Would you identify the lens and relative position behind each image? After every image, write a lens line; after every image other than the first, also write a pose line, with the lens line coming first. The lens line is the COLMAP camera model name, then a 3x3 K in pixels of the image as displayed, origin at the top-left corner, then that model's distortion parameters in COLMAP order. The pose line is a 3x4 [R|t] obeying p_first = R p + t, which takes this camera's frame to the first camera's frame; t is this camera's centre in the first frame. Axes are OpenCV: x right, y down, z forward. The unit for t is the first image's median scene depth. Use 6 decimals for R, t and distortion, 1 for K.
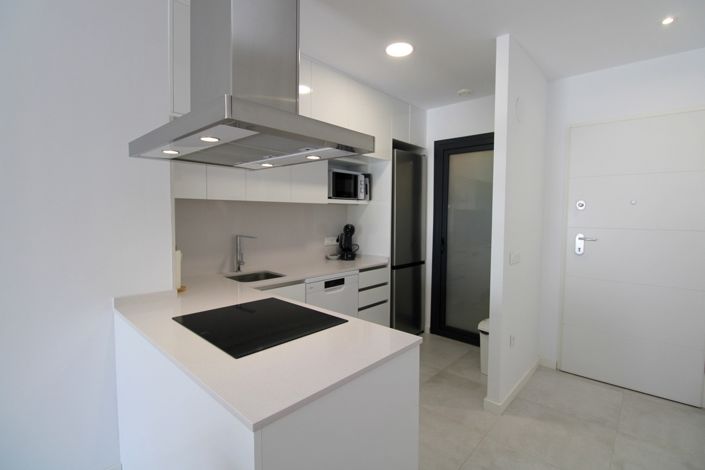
lens RADIAL K [[334.1, 0, 354.8], [0, 334.1, 228.8], [0, 0, 1]] dist [0.002393, -0.011790]
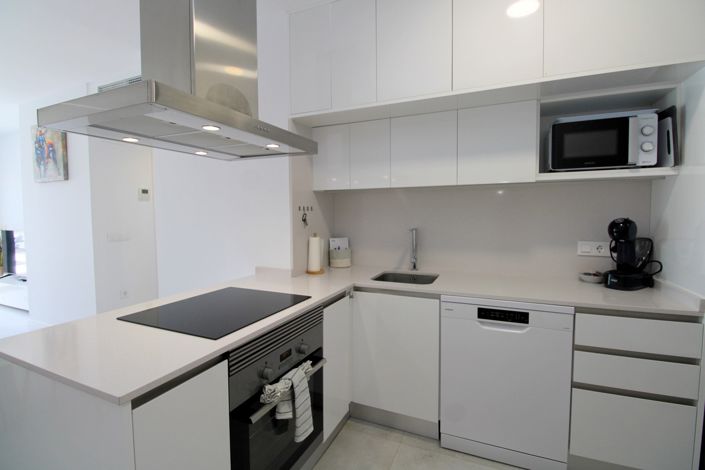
lens RADIAL K [[334.1, 0, 354.8], [0, 334.1, 228.8], [0, 0, 1]] dist [0.002393, -0.011790]
pose [[0.321870, 0.039032, -0.945979, 0.349154], [-0.033125, 0.999002, 0.029949, 0.000309], [0.946204, 0.021696, 0.322842, 0.478966]]
